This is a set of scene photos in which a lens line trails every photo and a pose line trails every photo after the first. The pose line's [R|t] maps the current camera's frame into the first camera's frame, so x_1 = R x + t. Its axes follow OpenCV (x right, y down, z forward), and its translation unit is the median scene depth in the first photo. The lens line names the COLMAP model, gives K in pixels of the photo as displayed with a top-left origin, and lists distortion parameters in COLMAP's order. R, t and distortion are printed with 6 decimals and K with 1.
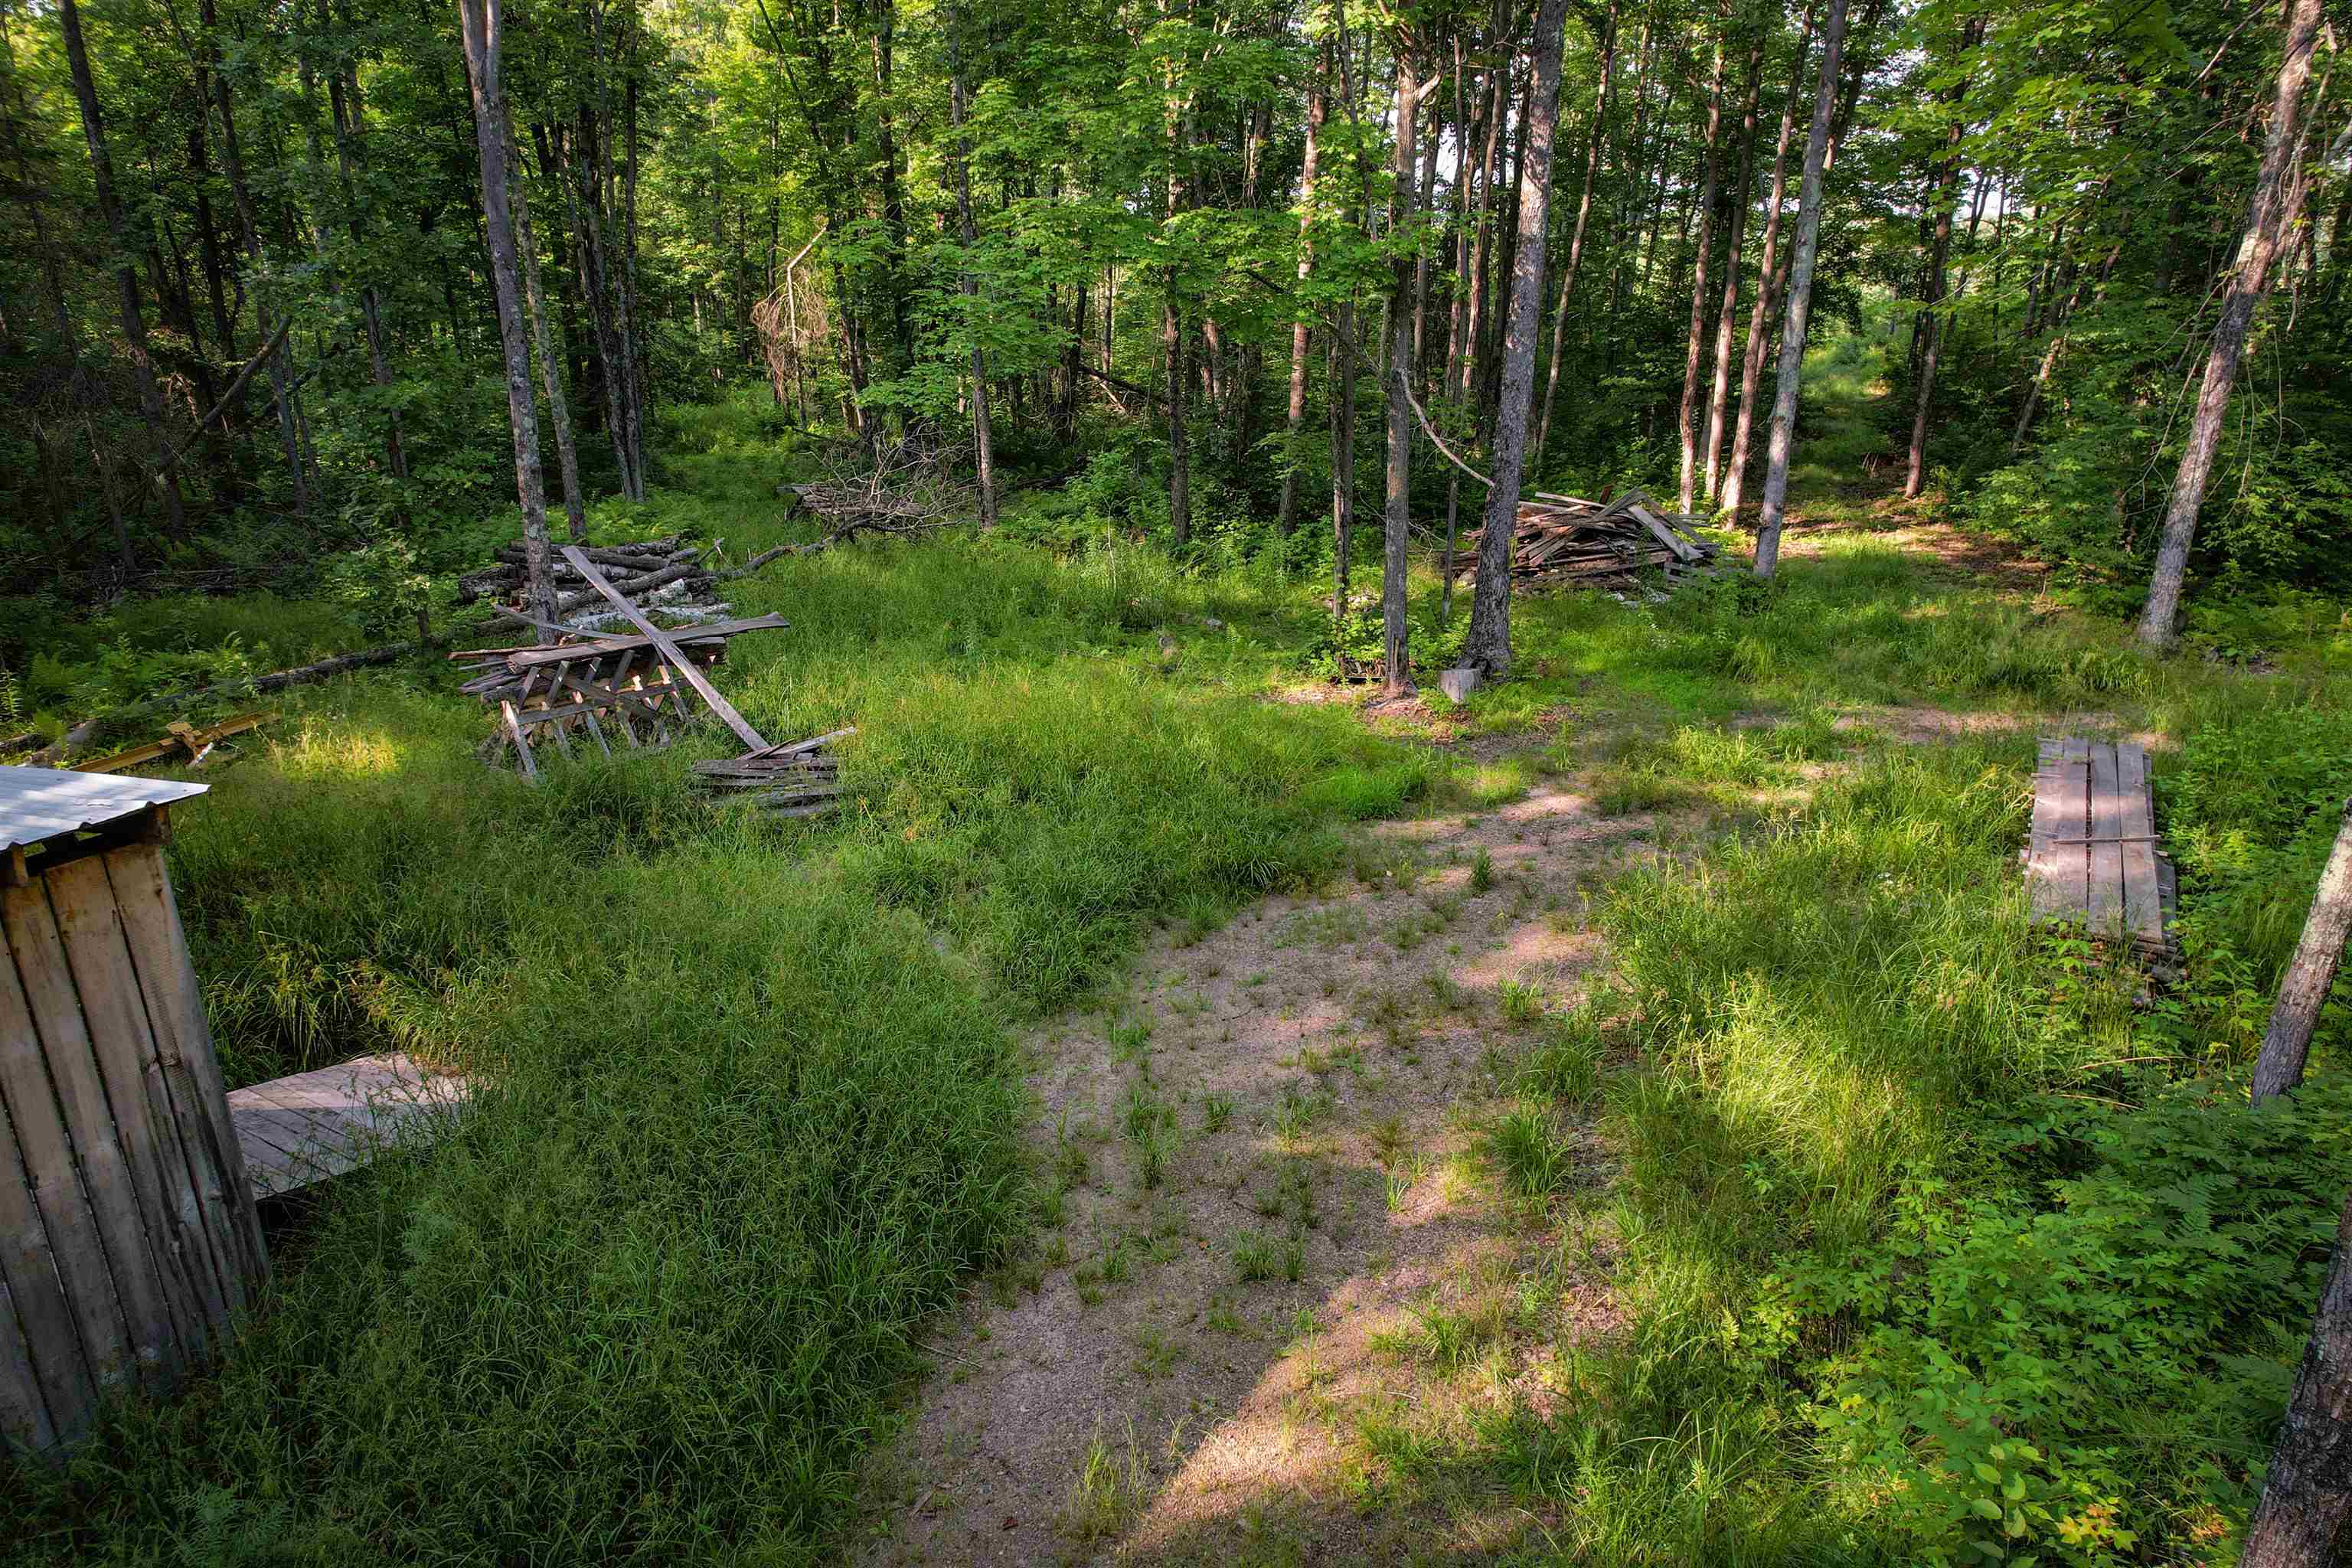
lens RADIAL K [[1530.0, 0, 1157.8], [0, 1530.0, 808.1], [0, 0, 1]] dist [-0.074084, 0.069839]
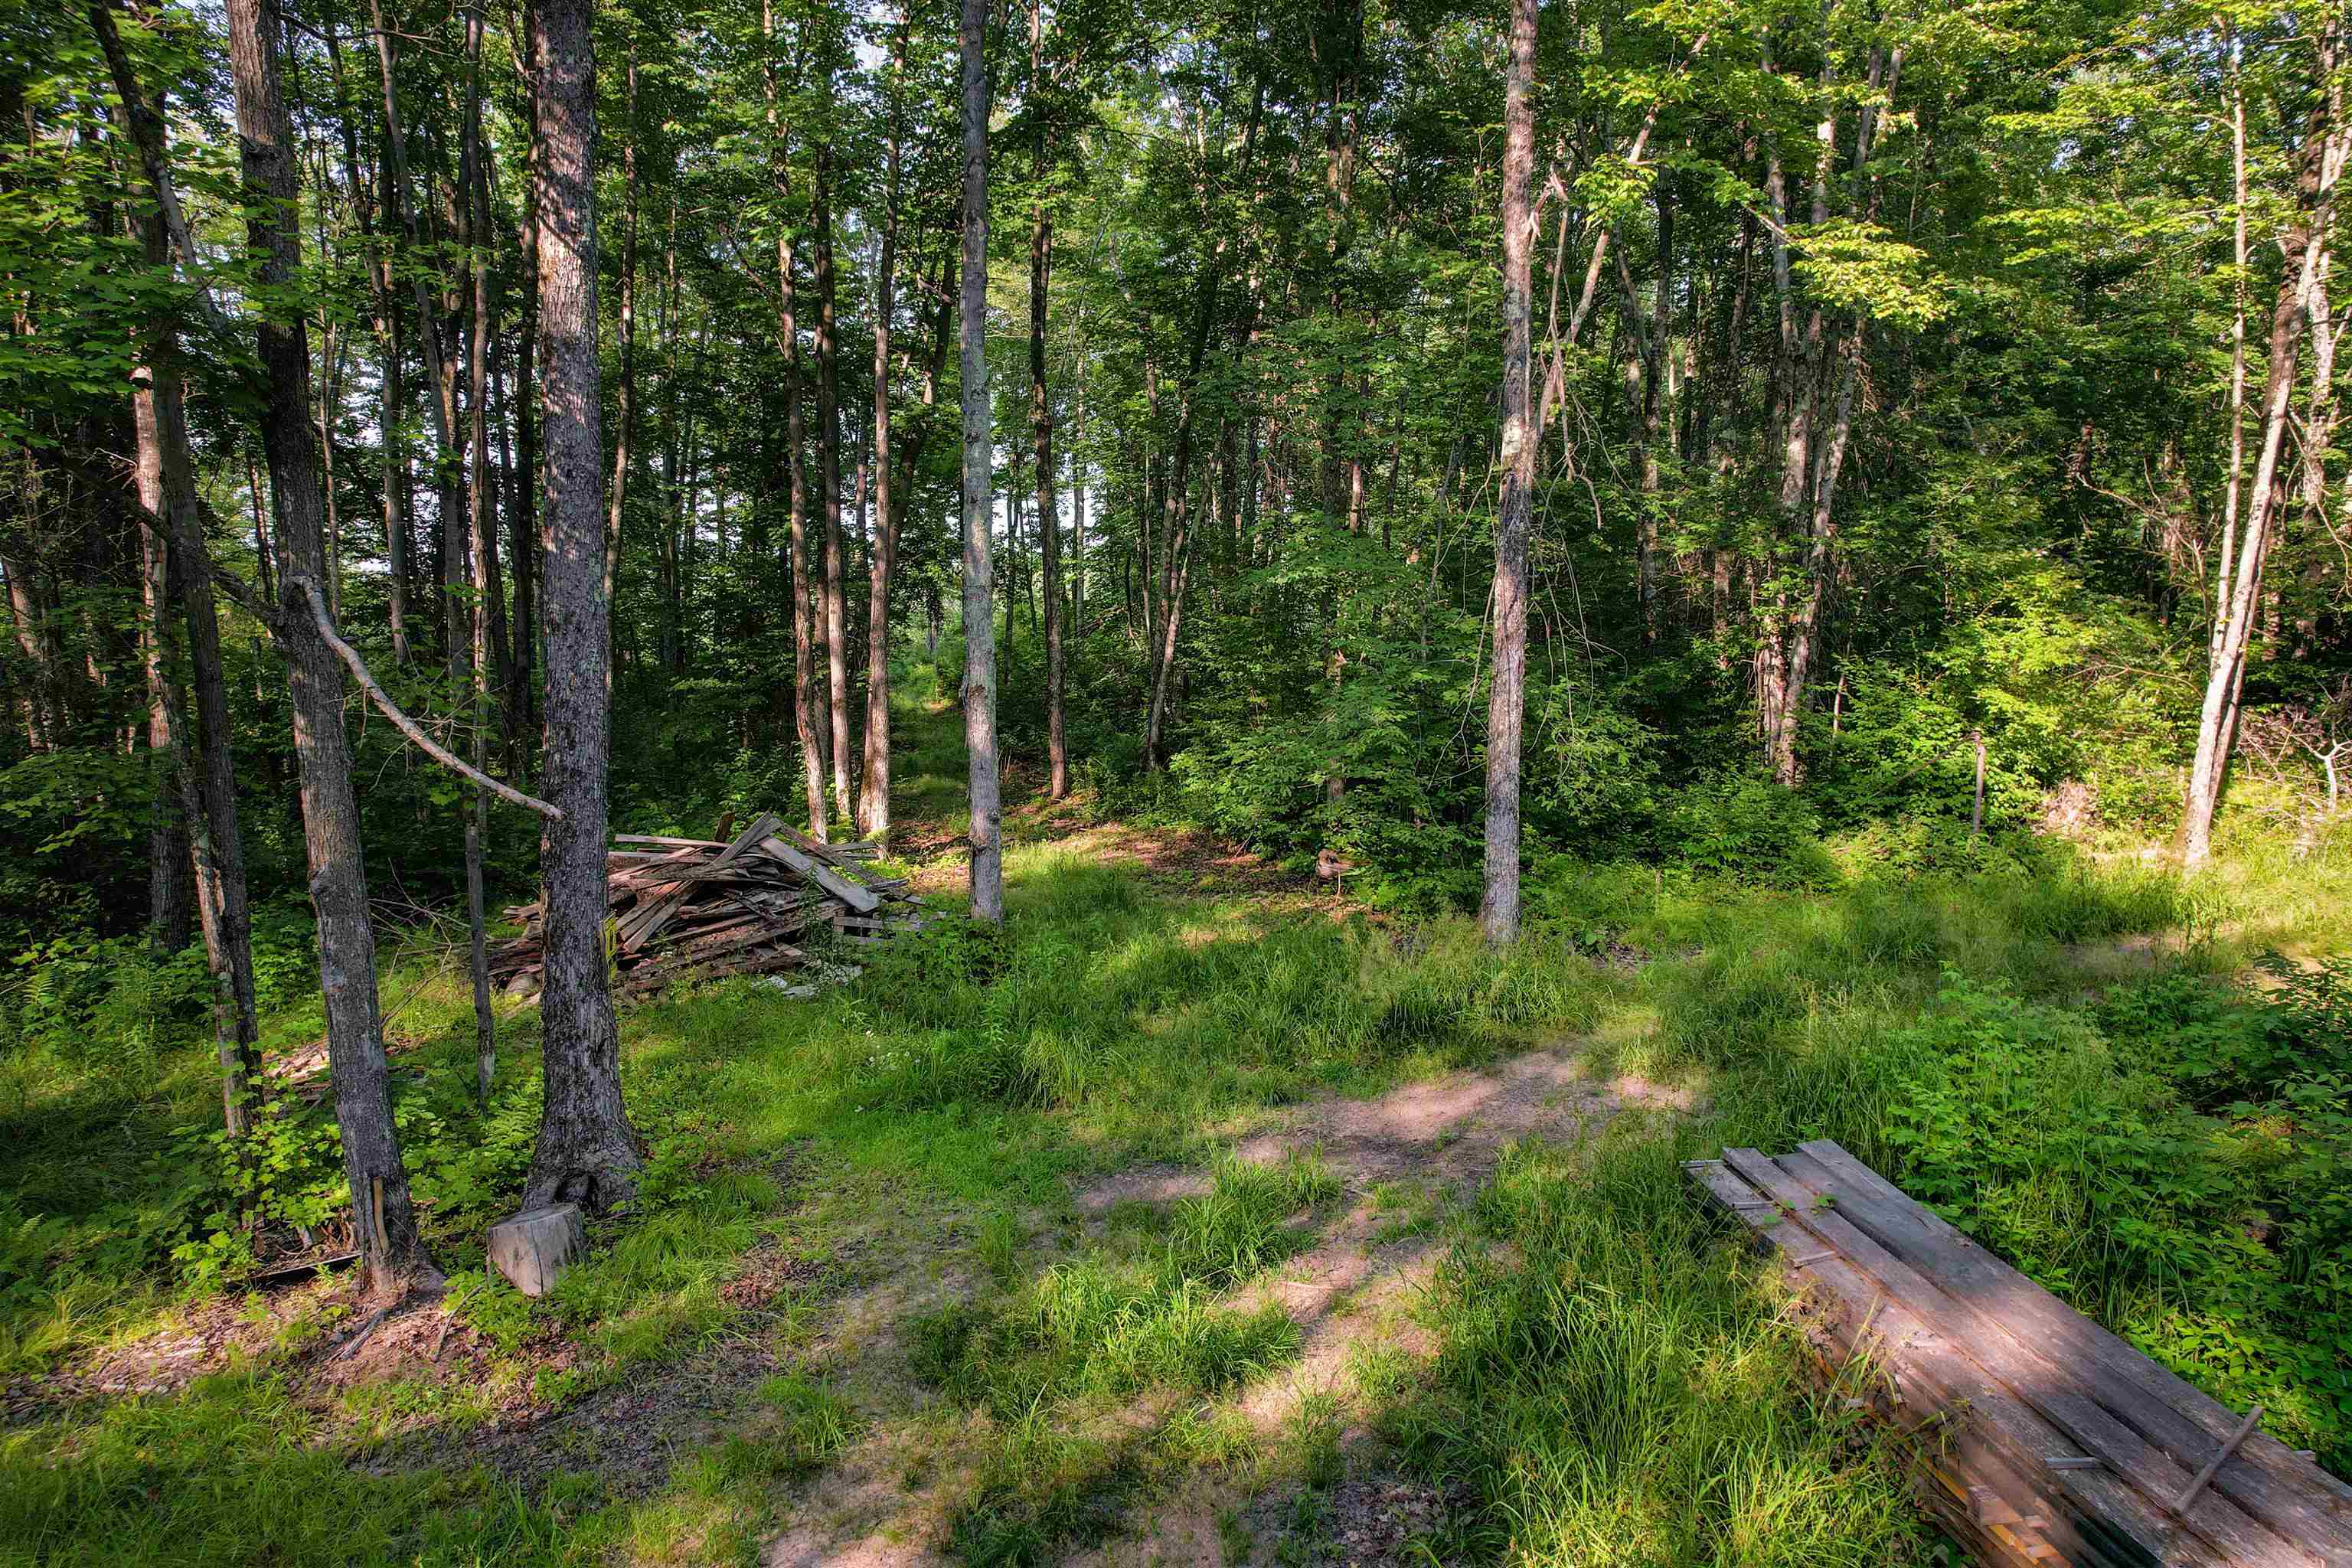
lens RADIAL K [[1530.0, 0, 1158.6], [0, 1530.0, 772.7], [0, 0, 1]] dist [-0.074084, 0.069839]
pose [[0.818669, -0.073135, 0.569589, 0.077551], [0.210301, 0.961137, -0.178856, -0.074164], [-0.534373, 0.266209, 0.802233, 0.375365]]
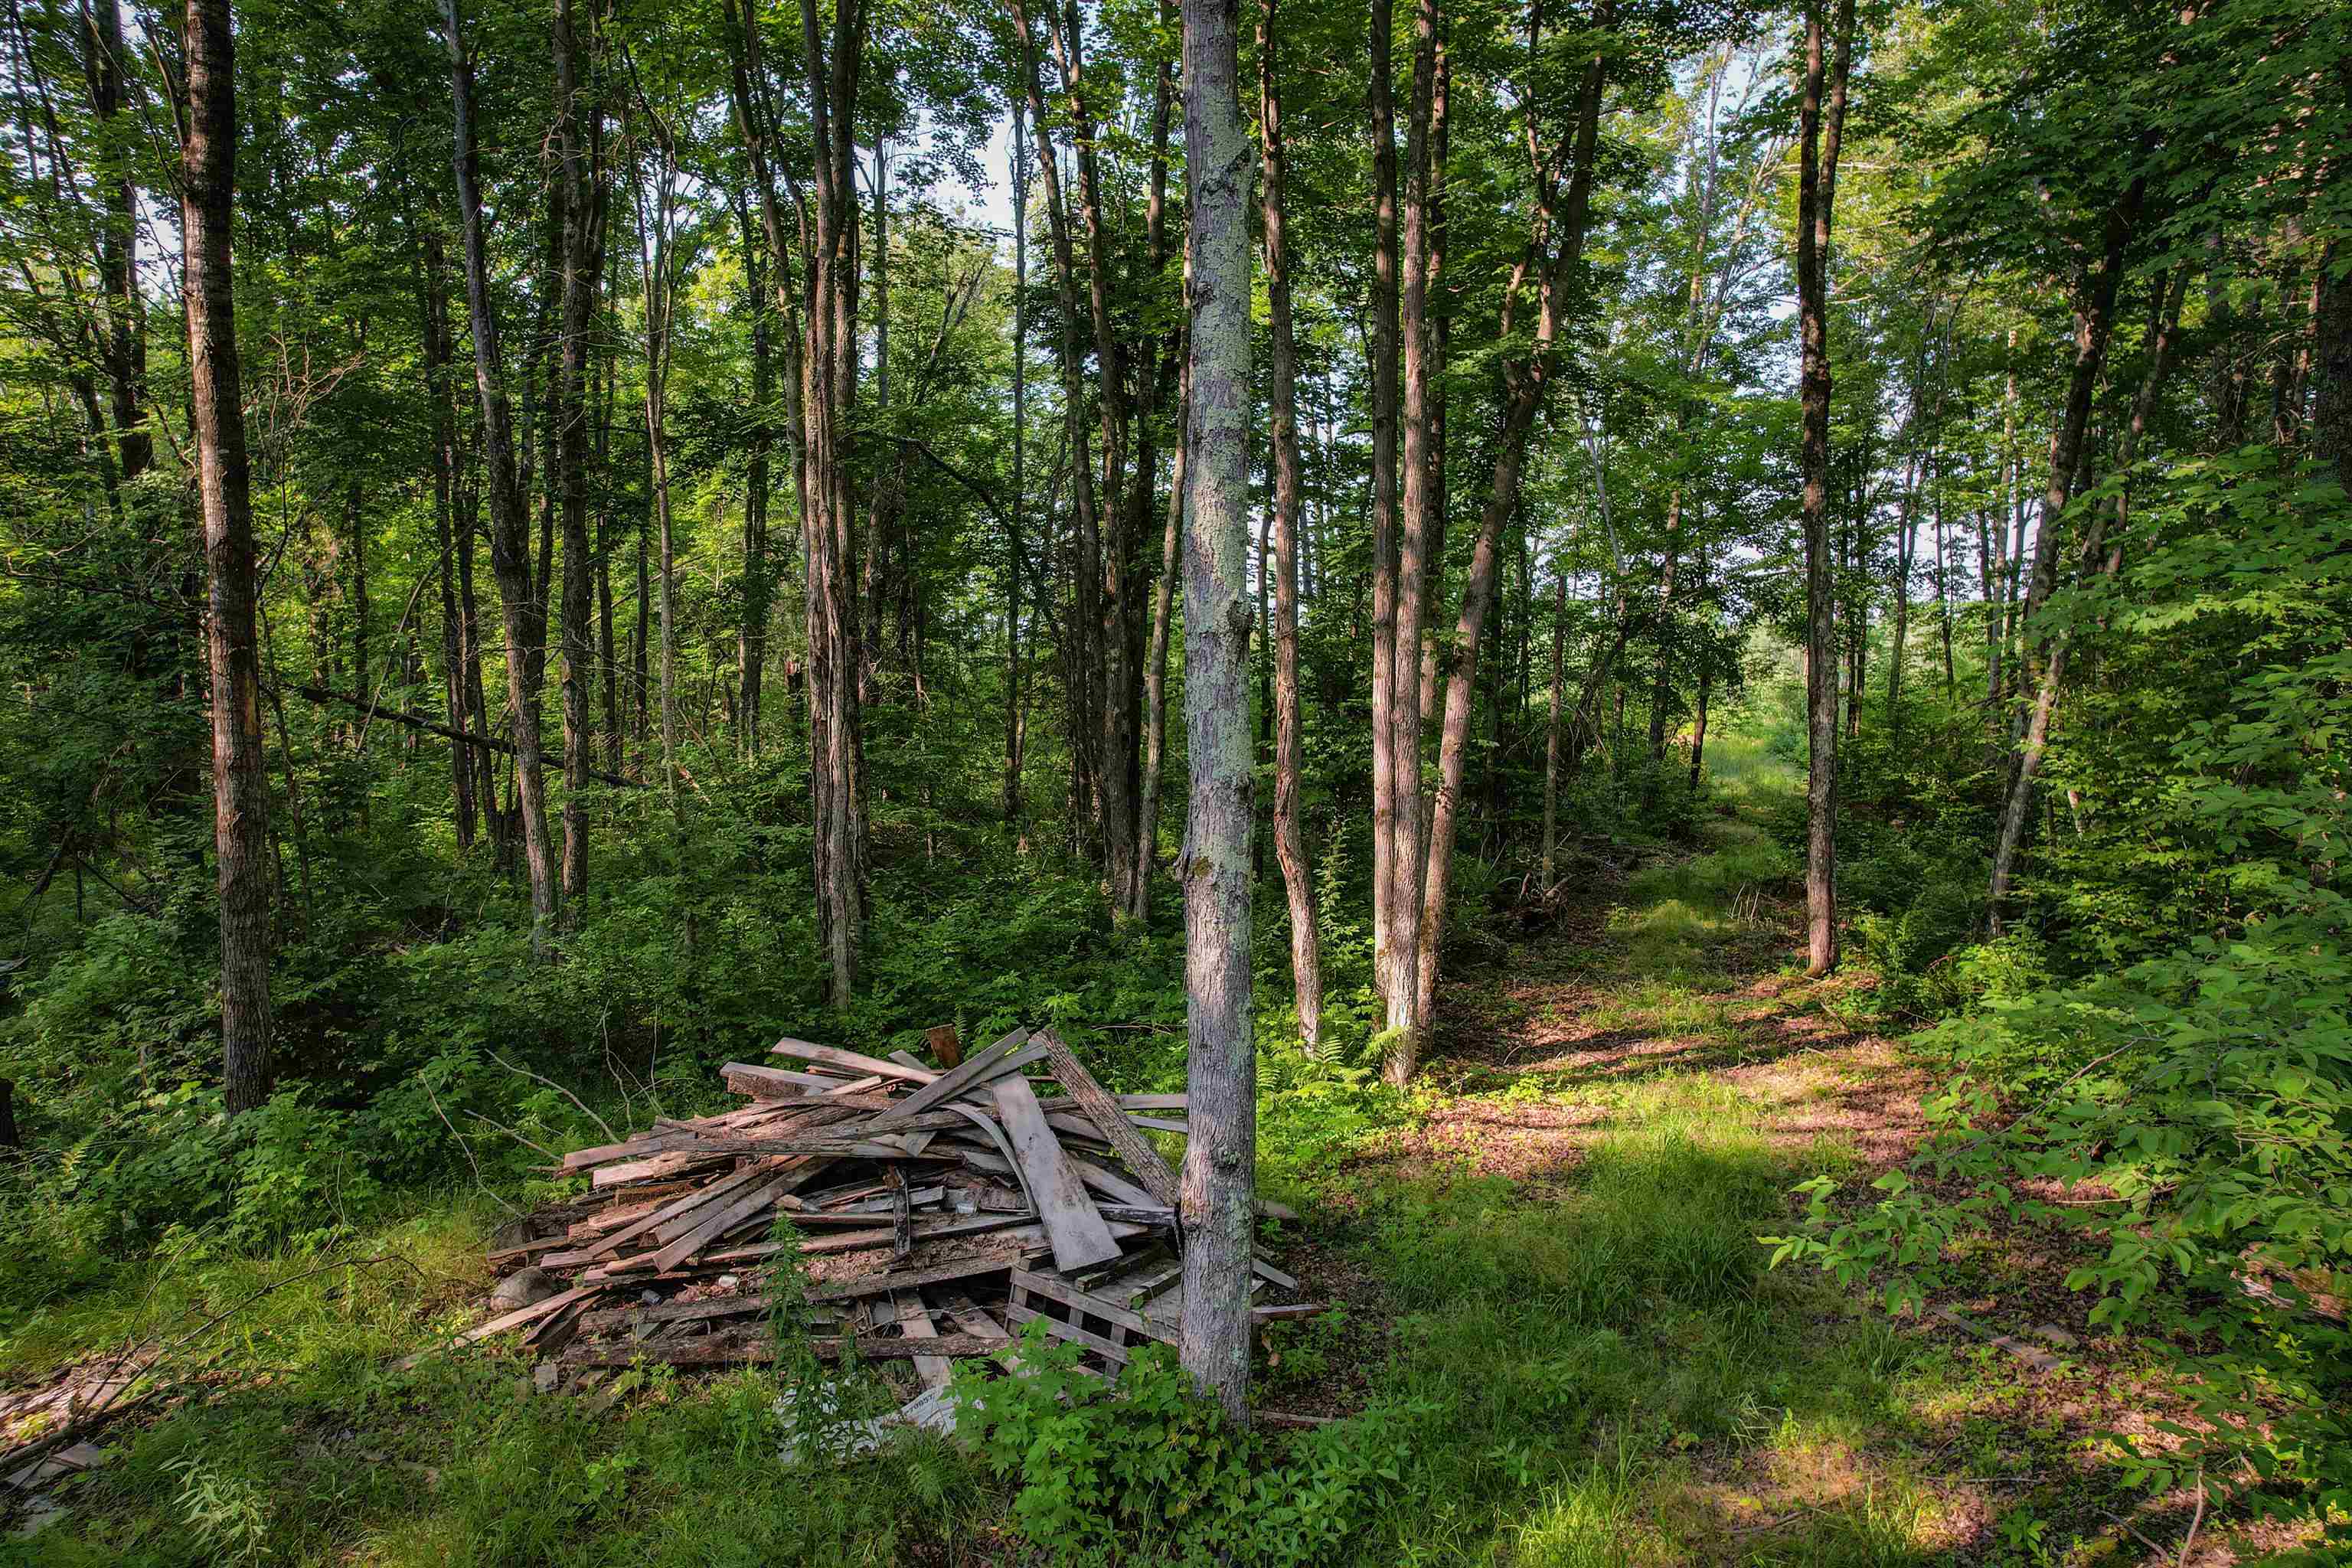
lens RADIAL K [[1530.0, 0, 1177.6], [0, 1530.0, 774.0], [0, 0, 1]] dist [-0.074084, 0.069839]
pose [[0.999974, -0.003454, 0.006269, 0.364797], [0.005050, 0.961155, -0.275964, -0.172681], [-0.005072, 0.275989, 0.961148, 0.632978]]
